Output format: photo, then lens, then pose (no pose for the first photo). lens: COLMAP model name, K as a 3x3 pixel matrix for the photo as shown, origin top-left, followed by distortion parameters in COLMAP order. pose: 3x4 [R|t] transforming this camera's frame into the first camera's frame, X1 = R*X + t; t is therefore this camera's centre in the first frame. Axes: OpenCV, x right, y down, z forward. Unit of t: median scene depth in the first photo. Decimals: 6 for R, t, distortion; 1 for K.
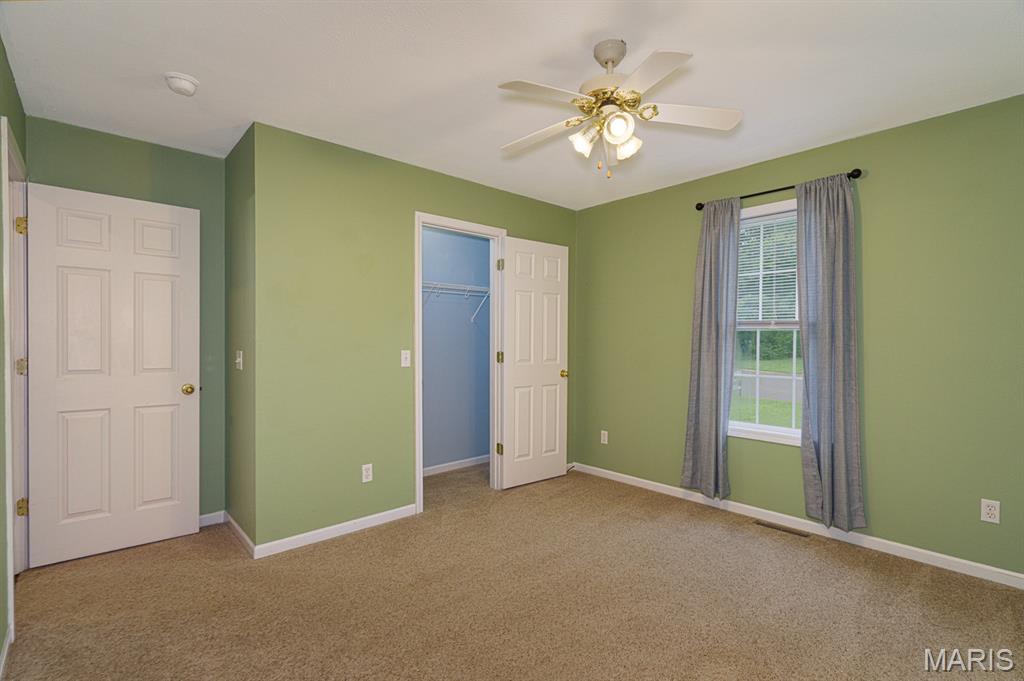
lens RADIAL K [[473.8, 0, 507.1], [0, 473.8, 340.1], [0, 0, 1]] dist [-0.005311, 0.003109]
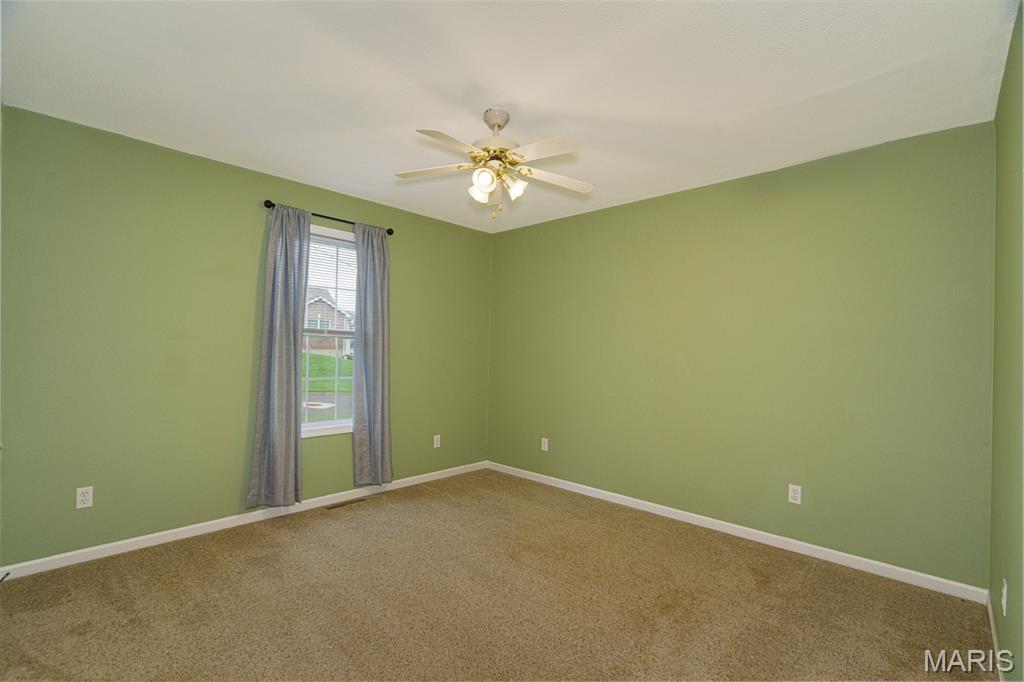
lens RADIAL K [[473.8, 0, 511.6], [0, 473.8, 338.9], [0, 0, 1]] dist [-0.005311, 0.003109]
pose [[-0.090168, 0.013670, 0.995833, -0.646008], [-0.020220, 0.999675, -0.015554, -0.010449], [-0.995721, -0.021539, -0.089863, 0.676649]]
